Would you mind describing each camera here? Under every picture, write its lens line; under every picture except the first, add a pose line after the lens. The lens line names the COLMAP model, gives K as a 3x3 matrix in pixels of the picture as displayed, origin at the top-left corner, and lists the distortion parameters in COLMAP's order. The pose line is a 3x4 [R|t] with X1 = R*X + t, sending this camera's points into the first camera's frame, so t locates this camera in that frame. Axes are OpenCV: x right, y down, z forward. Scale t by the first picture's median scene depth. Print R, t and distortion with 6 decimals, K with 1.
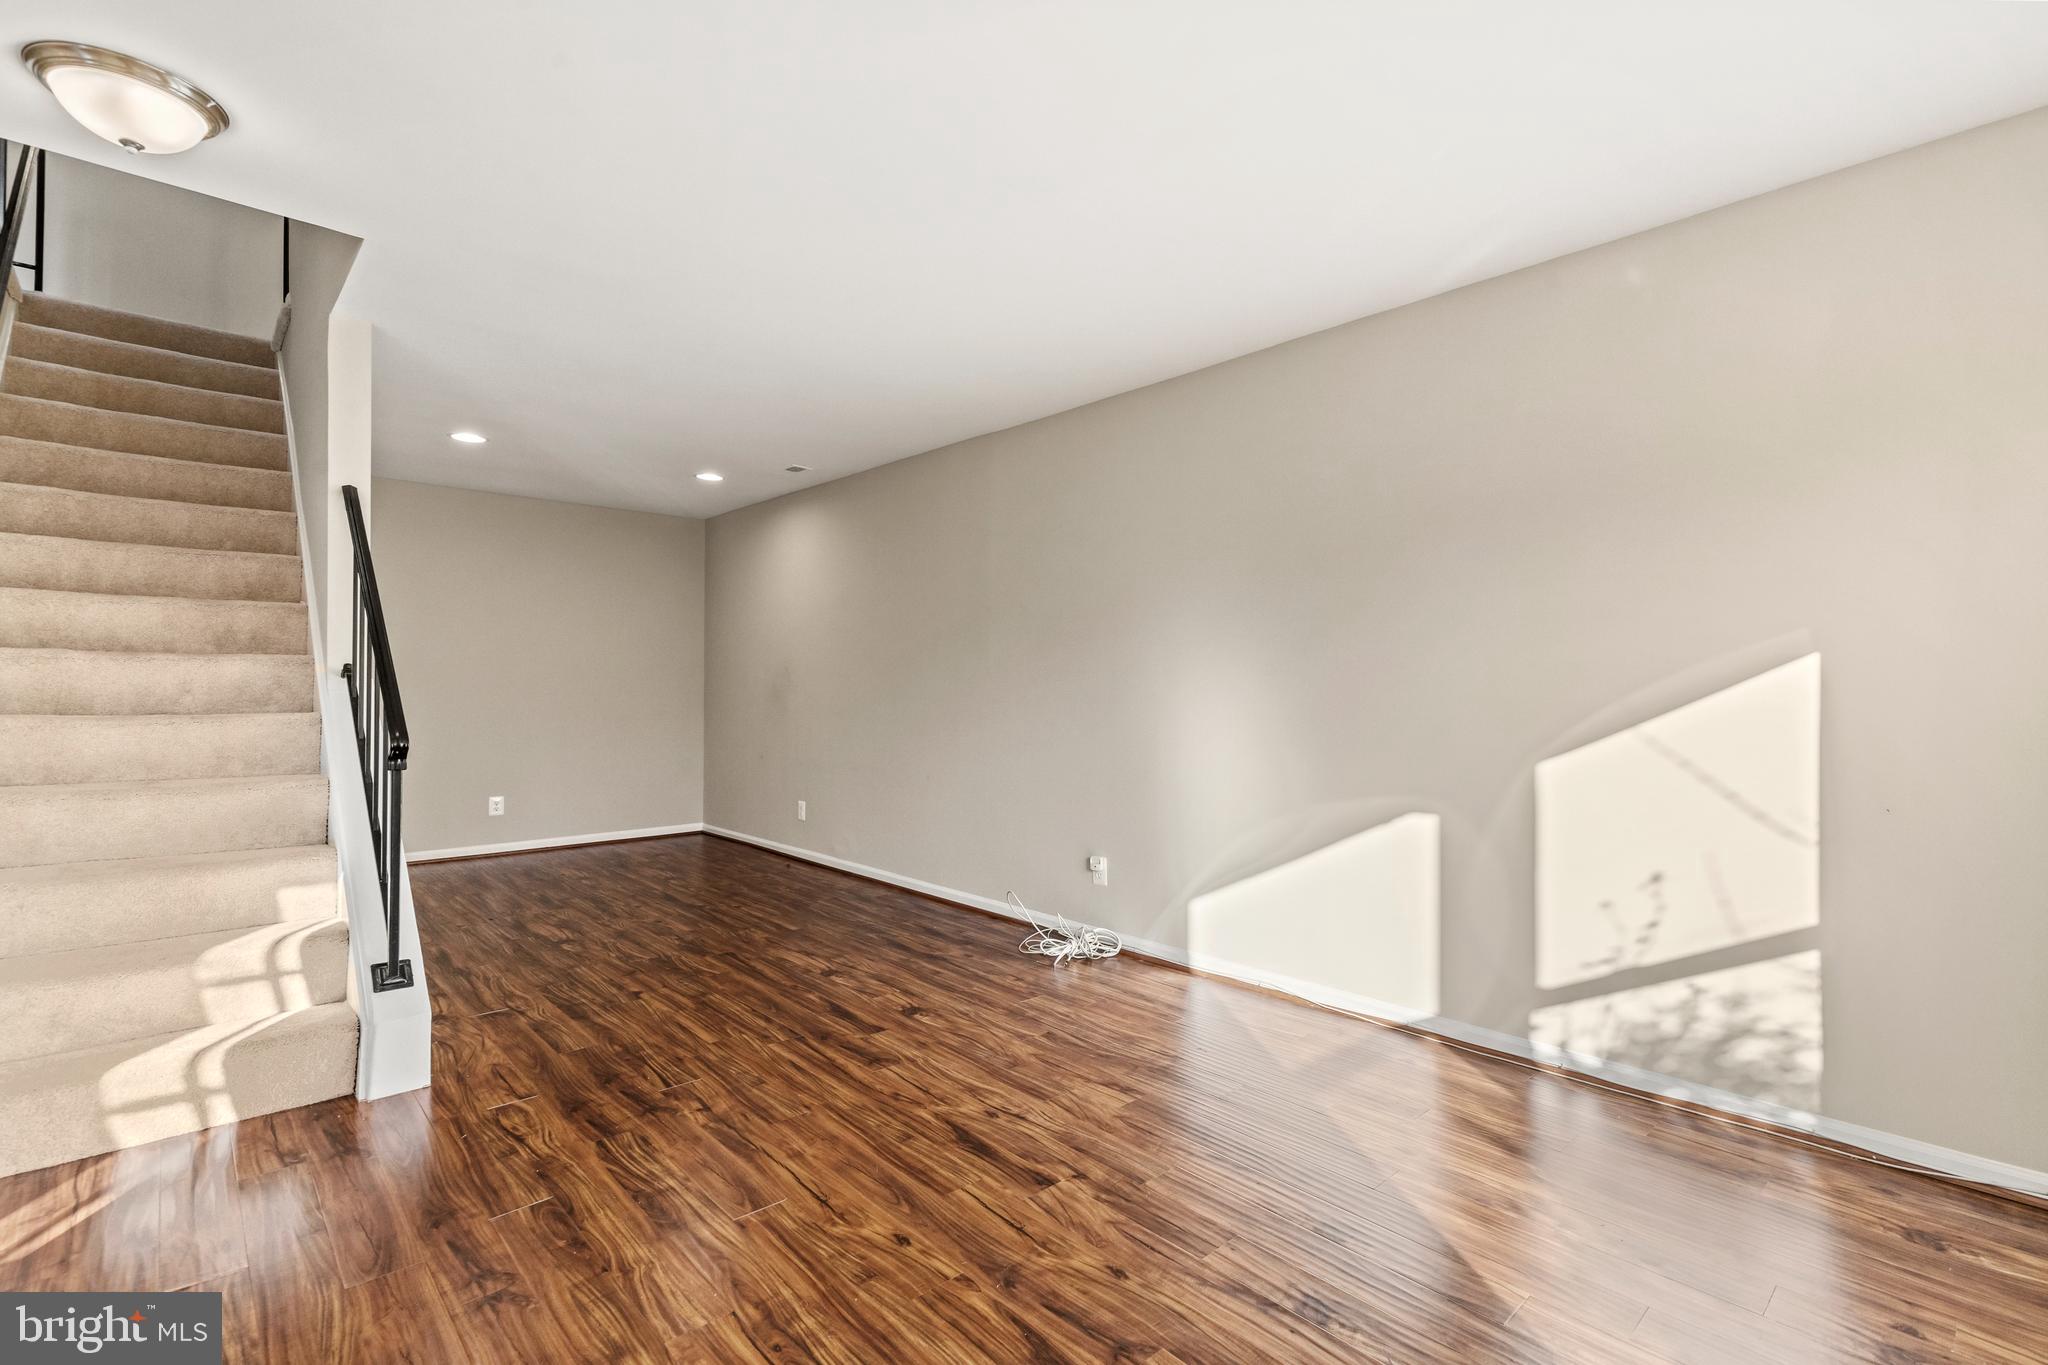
lens RADIAL K [[930.2, 0, 1061.0], [0, 930.2, 690.2], [0, 0, 1]] dist [0.003558, -0.001235]
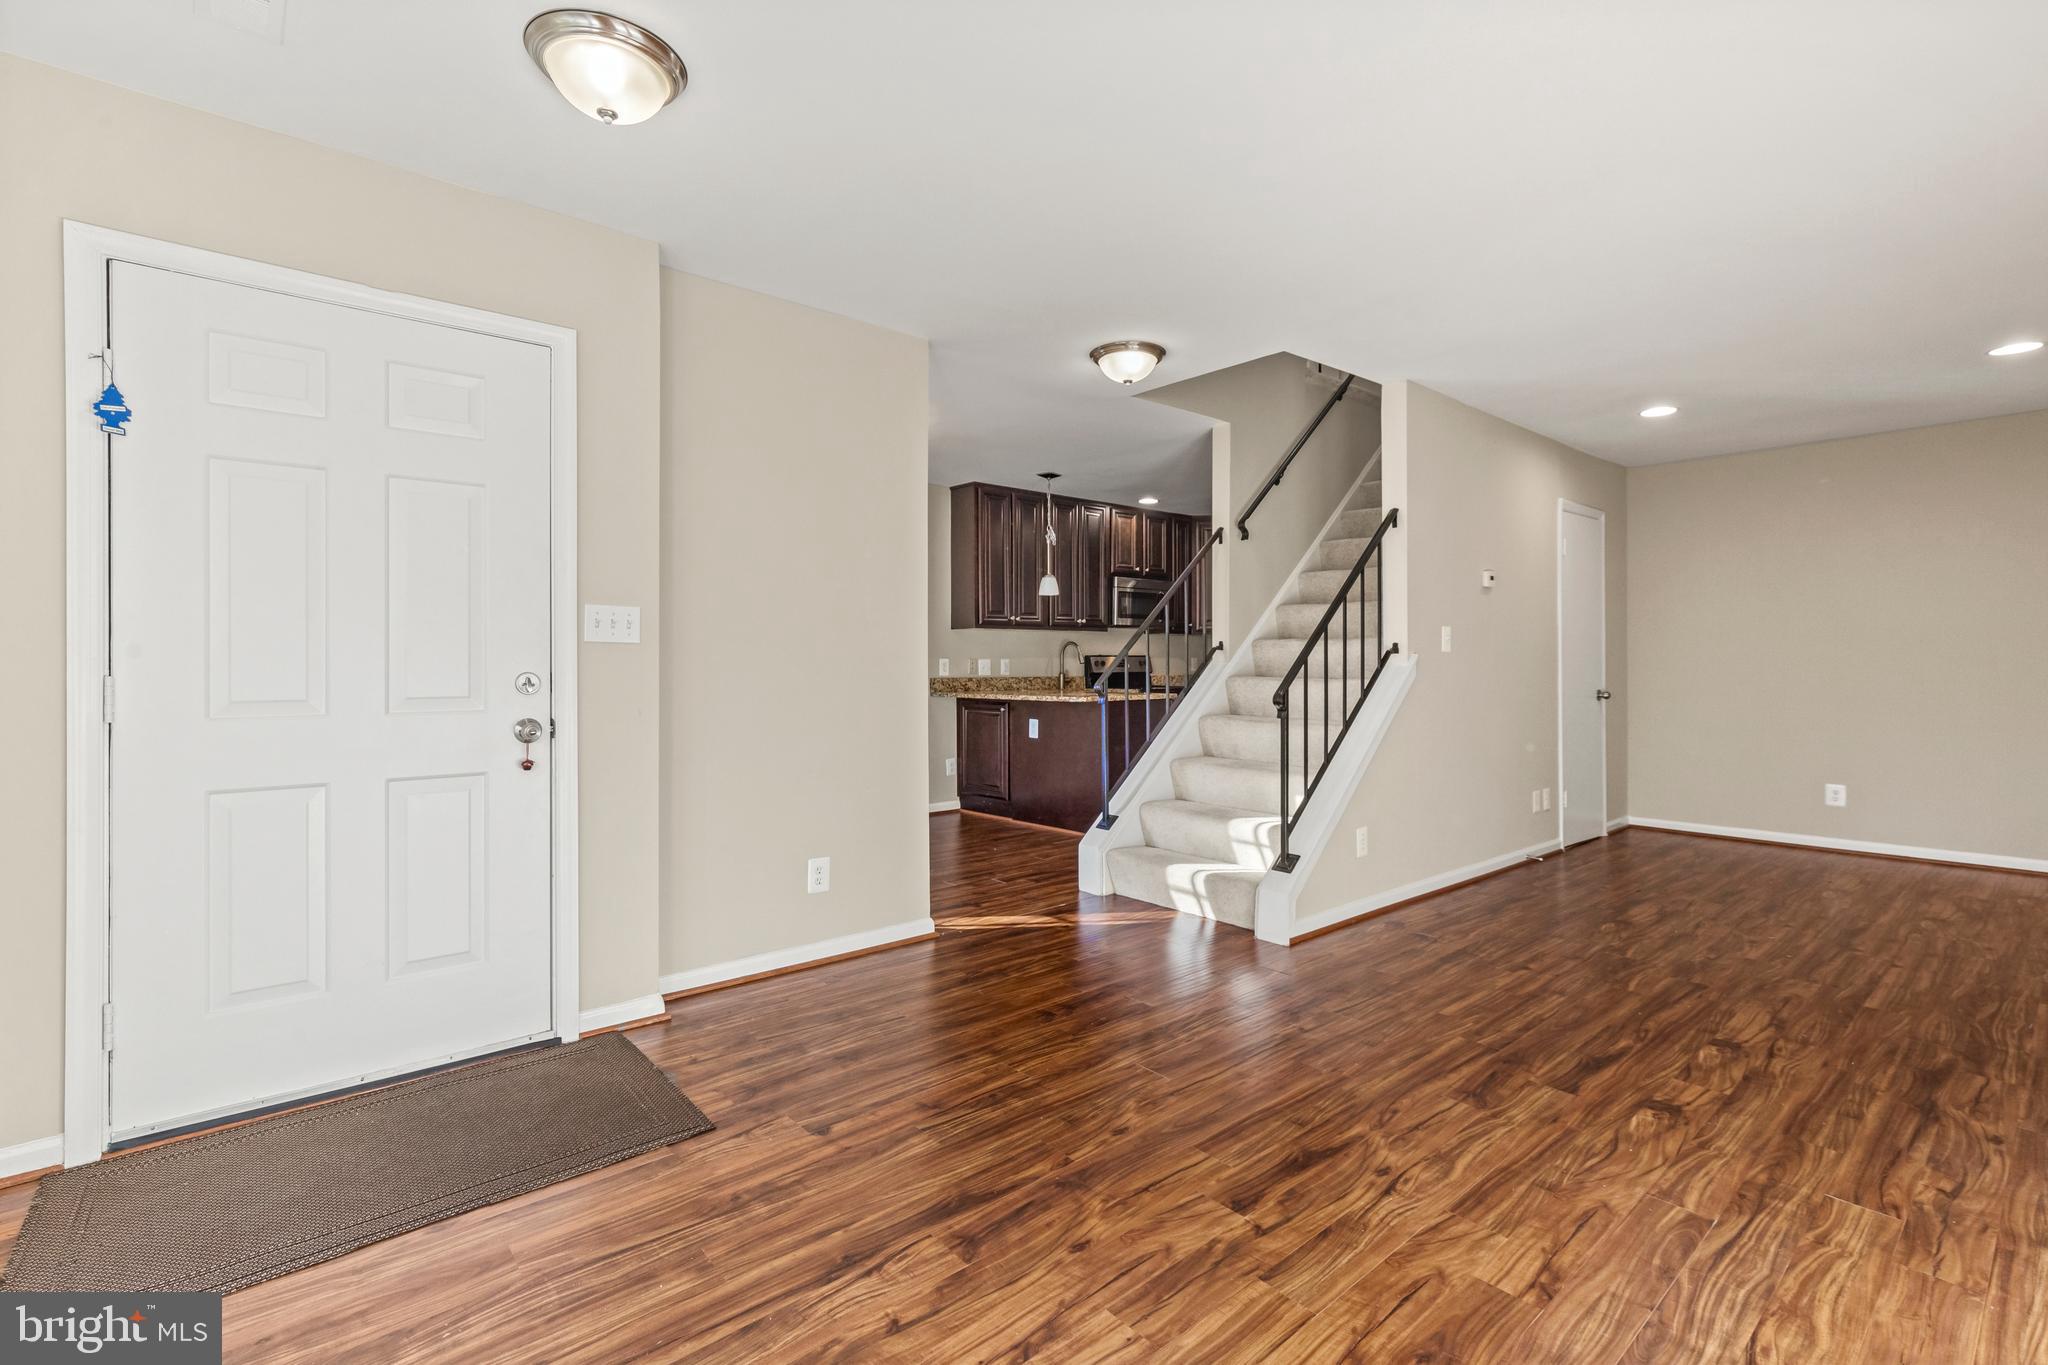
lens RADIAL K [[930.2, 0, 1038.7], [0, 930.2, 654.7], [0, 0, 1]] dist [0.003558, -0.001235]
pose [[-0.041927, -0.010813, -0.999062, 0.722074], [0.000228, 0.999941, -0.010832, 0.003382], [0.999121, -0.000682, -0.041922, 0.679183]]
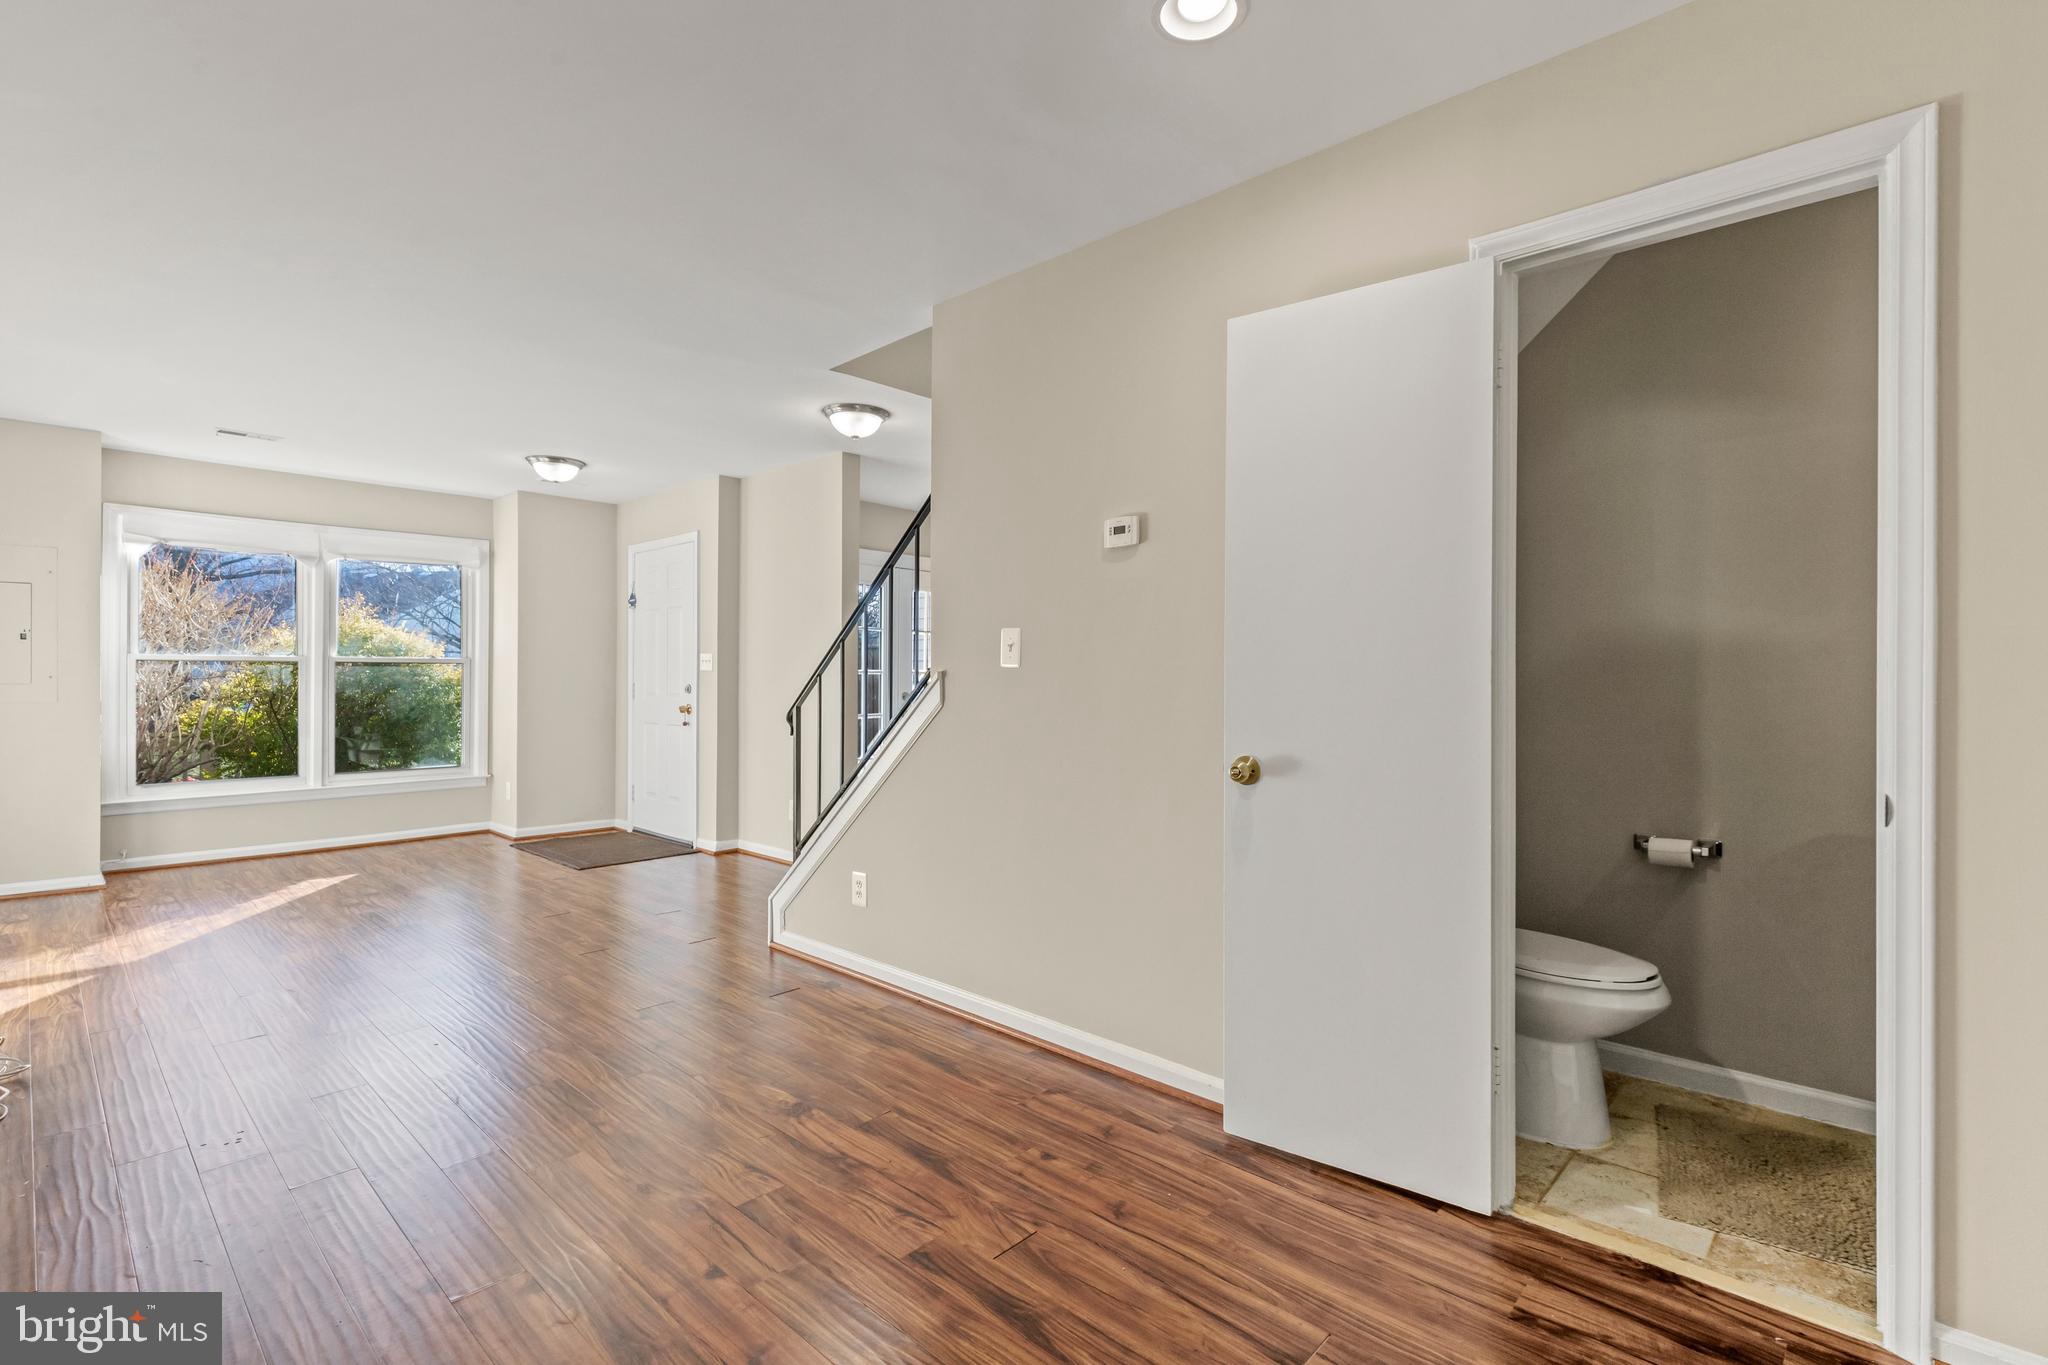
lens RADIAL K [[930.2, 0, 1044.6], [0, 930.2, 674.0], [0, 0, 1]] dist [0.003558, -0.001235]
pose [[-0.997500, -0.008307, -0.070179, -1.004063], [-0.007950, 0.999954, -0.005364, -0.007669], [0.070220, -0.004792, -0.997520, 2.493457]]
